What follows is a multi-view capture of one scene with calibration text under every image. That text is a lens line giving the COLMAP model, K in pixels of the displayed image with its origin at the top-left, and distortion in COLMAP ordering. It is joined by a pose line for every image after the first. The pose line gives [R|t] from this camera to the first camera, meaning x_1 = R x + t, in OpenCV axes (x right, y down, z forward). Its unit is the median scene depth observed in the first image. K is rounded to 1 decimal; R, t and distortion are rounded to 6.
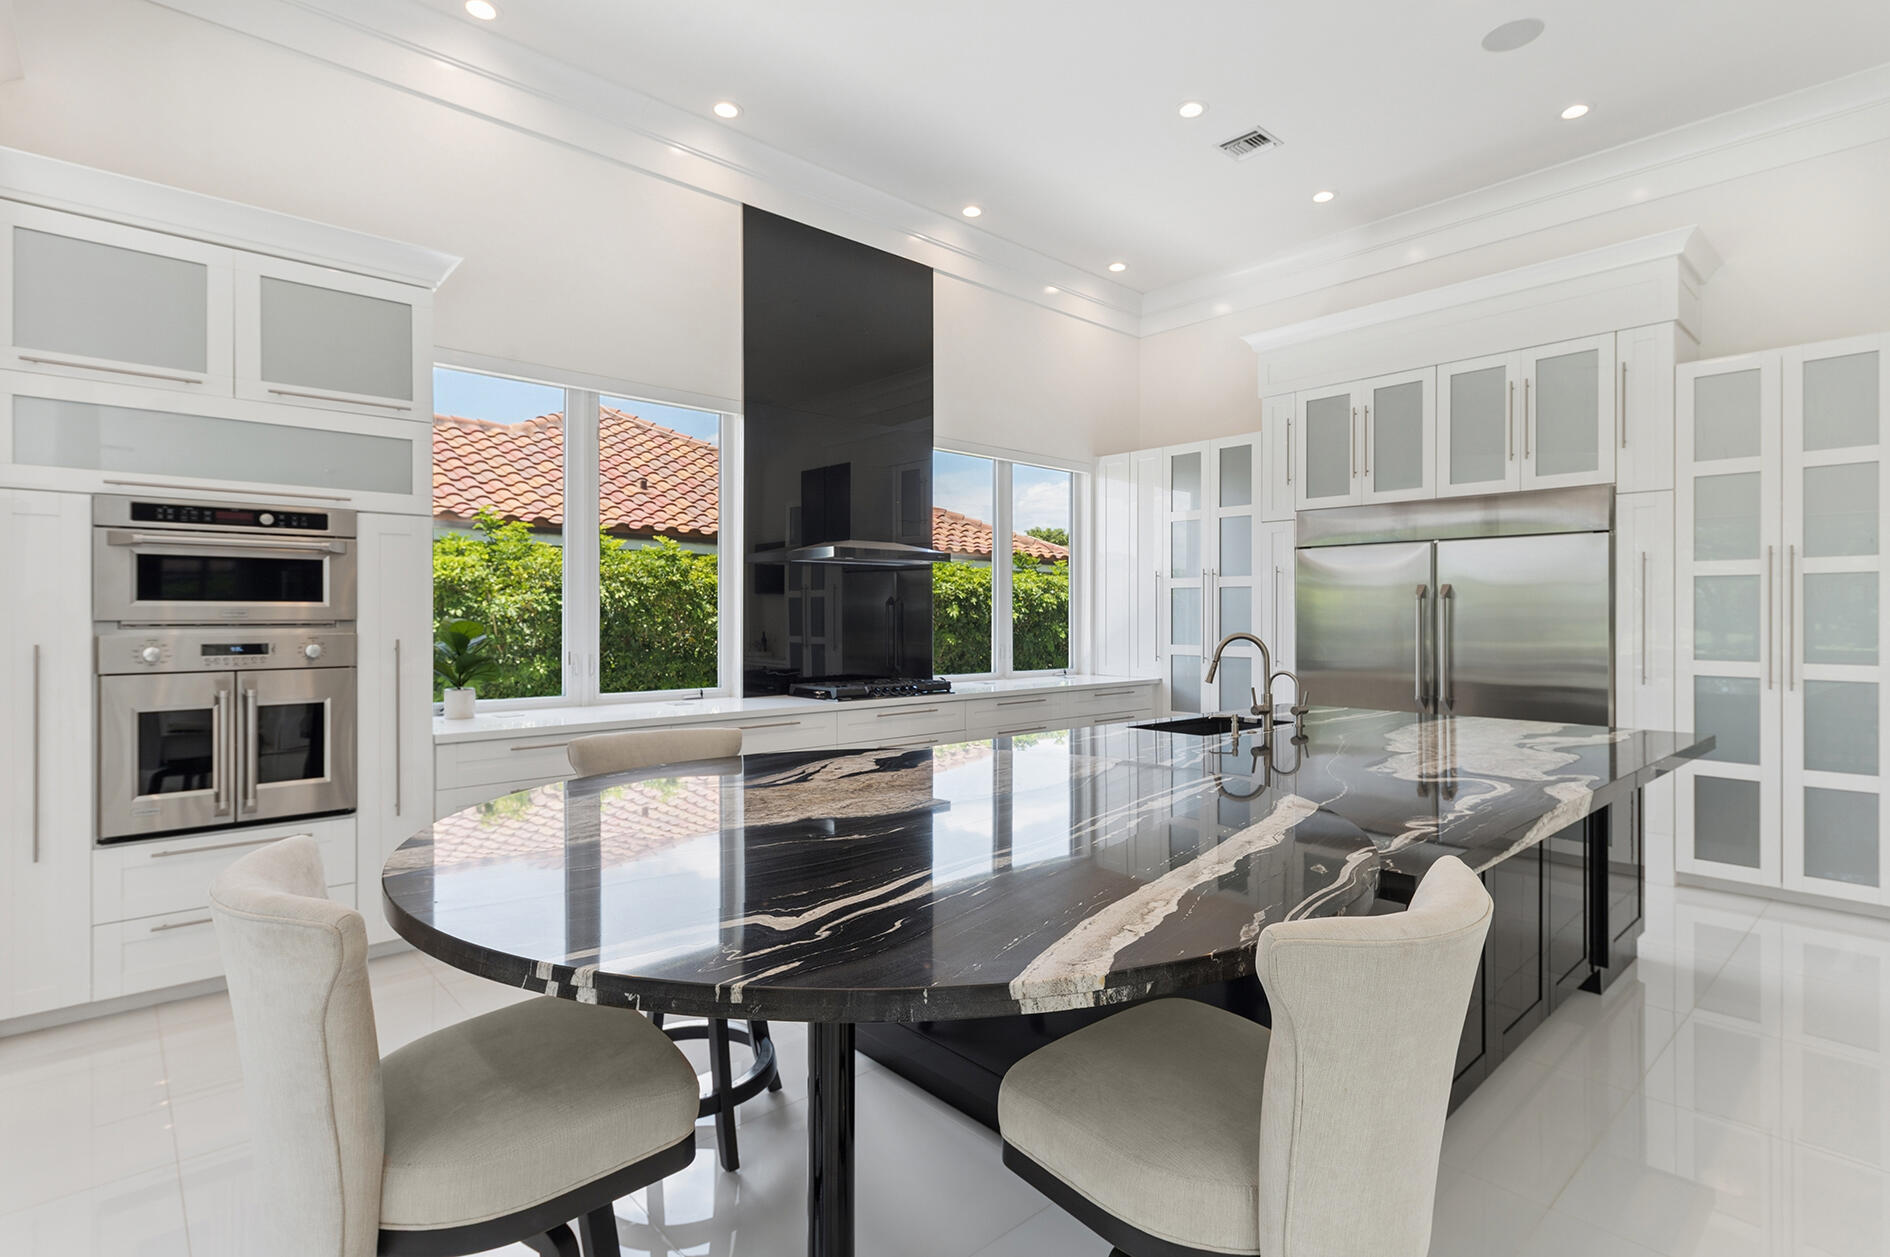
lens RADIAL K [[921.3, 0, 948.2], [0, 921.3, 617.9], [0, 0, 1]] dist [0.000360, -0.000016]
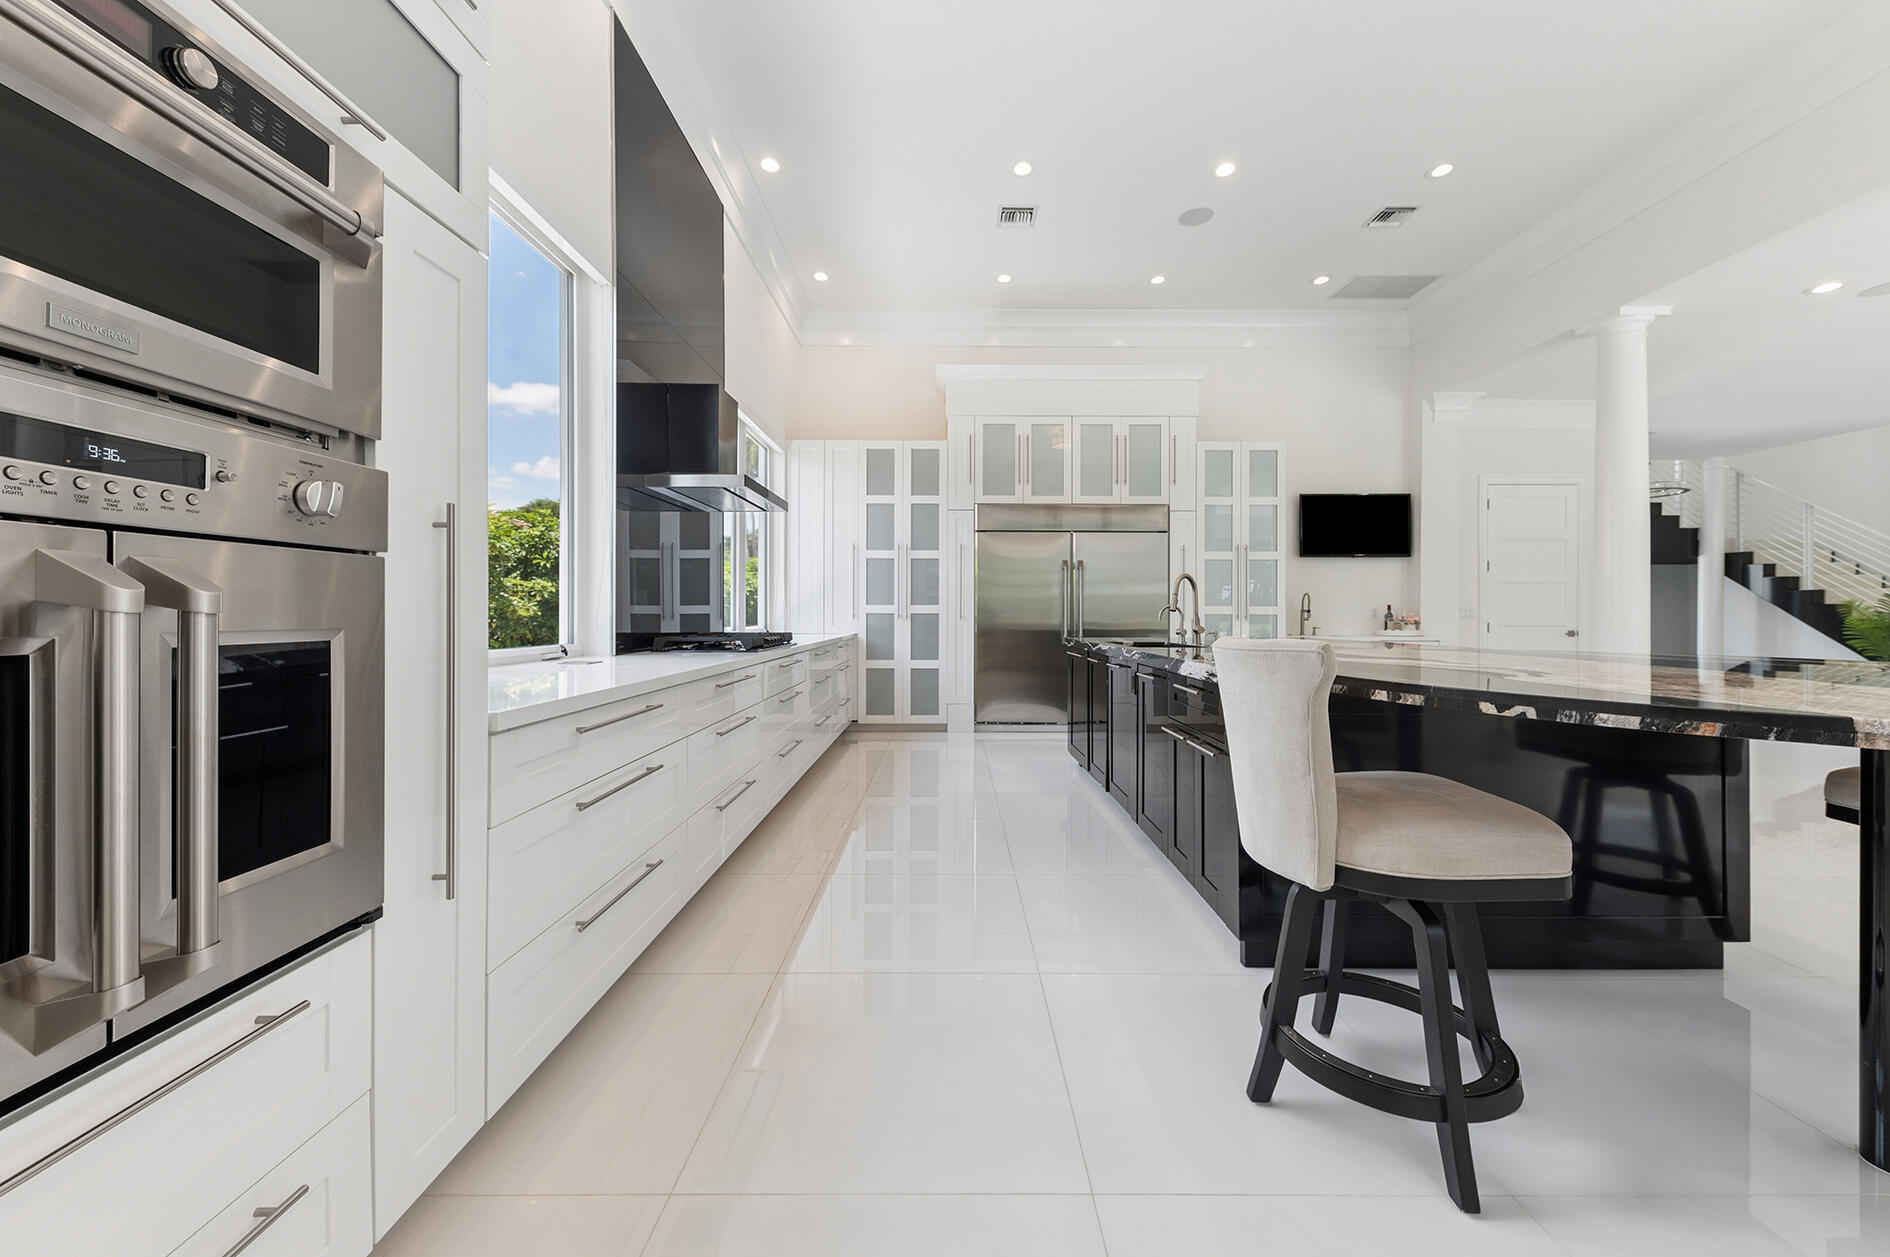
lens RADIAL K [[691.8, 0, 952.6], [0, 691.8, 612.1], [0, 0, 1]] dist [0.000615, -0.003289]
pose [[0.666090, 0.000790, 0.745871, -0.465756], [0.000706, 0.999998, -0.001690, 0.051848], [-0.745871, 0.001652, 0.666088, 0.405102]]
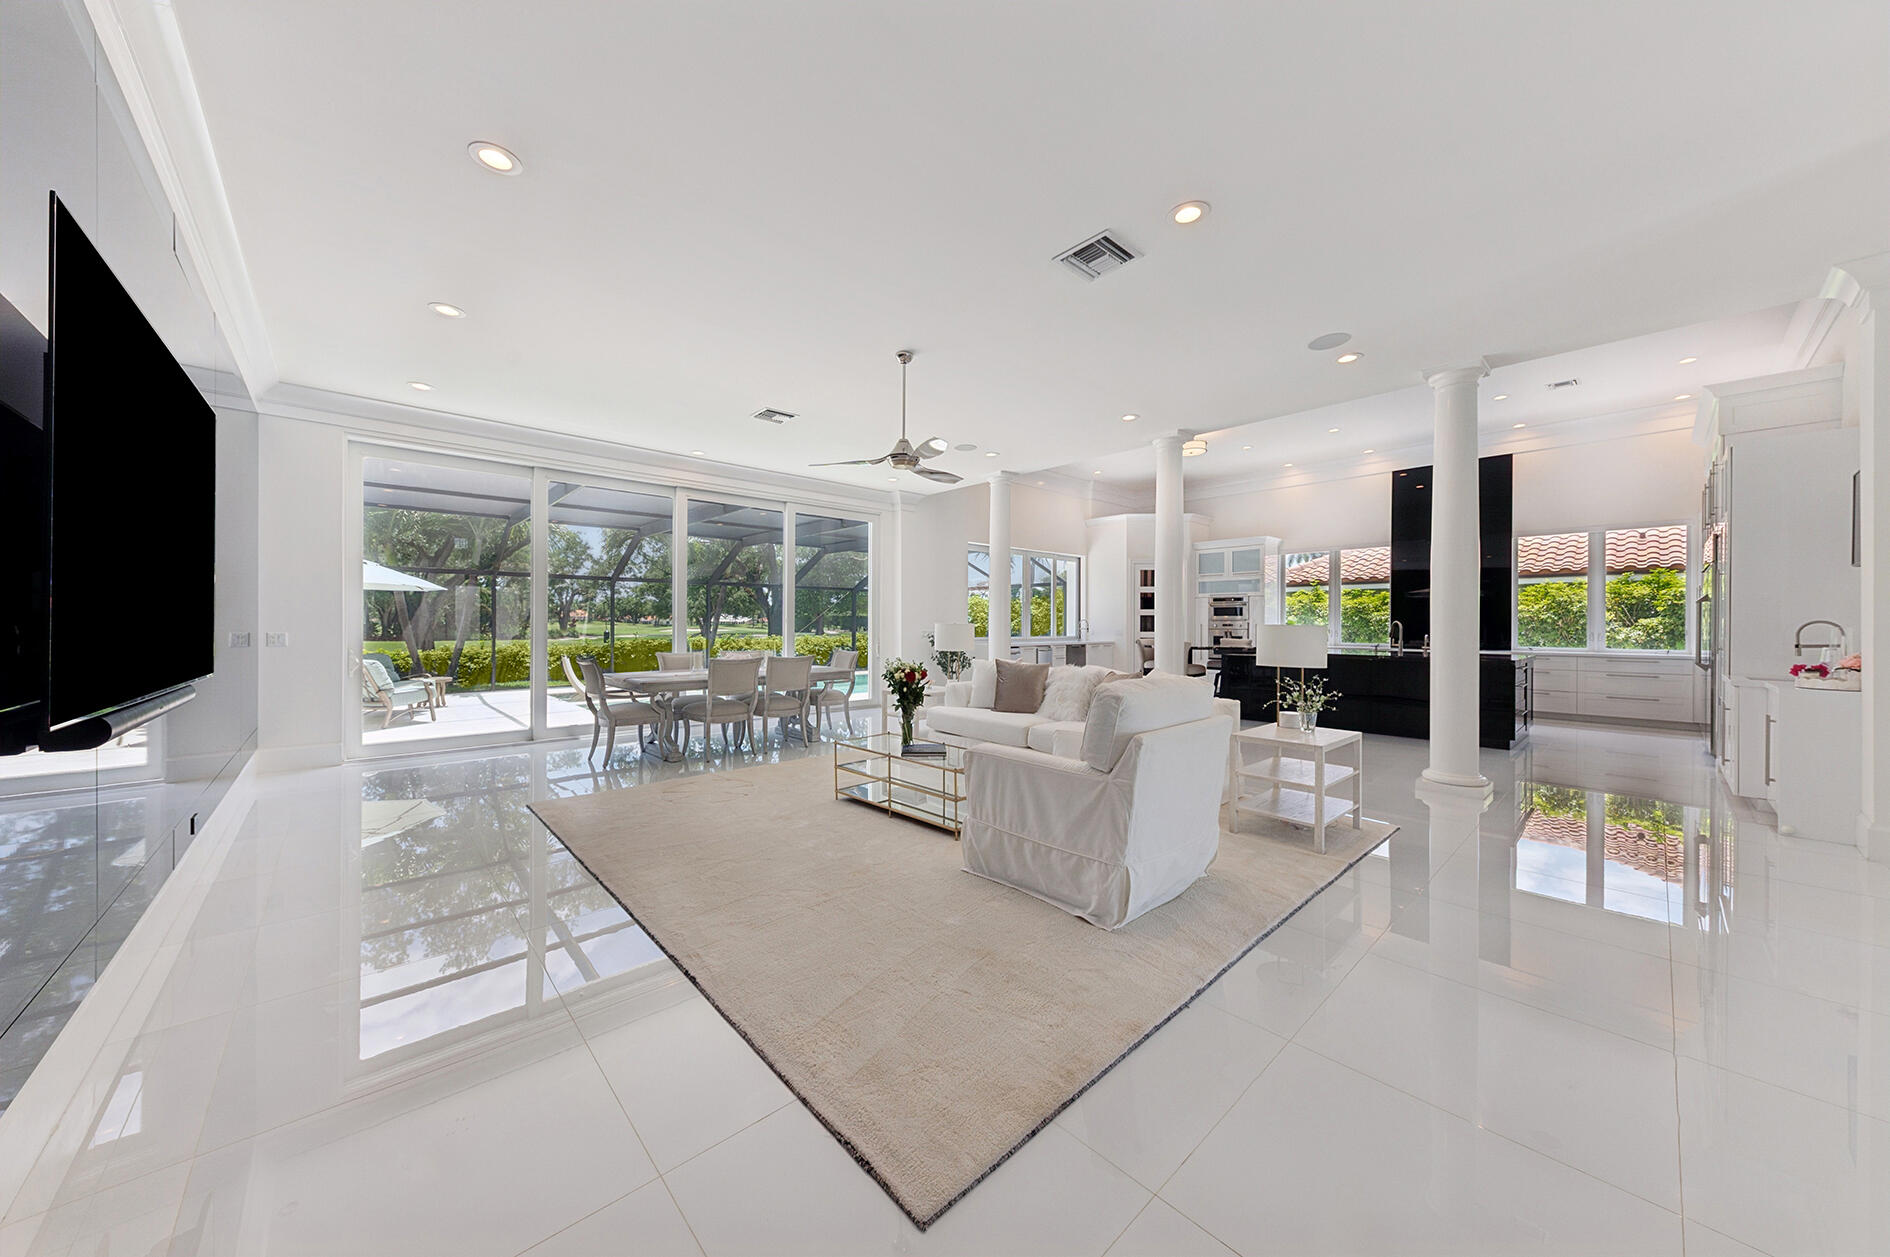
lens RADIAL K [[641.1, 0, 947.6], [0, 641.1, 626.0], [0, 0, 1]] dist [0.020812, -0.006119]
pose [[0.012318, -0.000777, -0.999924, 1.736022], [-0.005043, 0.999987, -0.000839, 0.031001], [0.999911, 0.005053, 0.012314, -0.381815]]
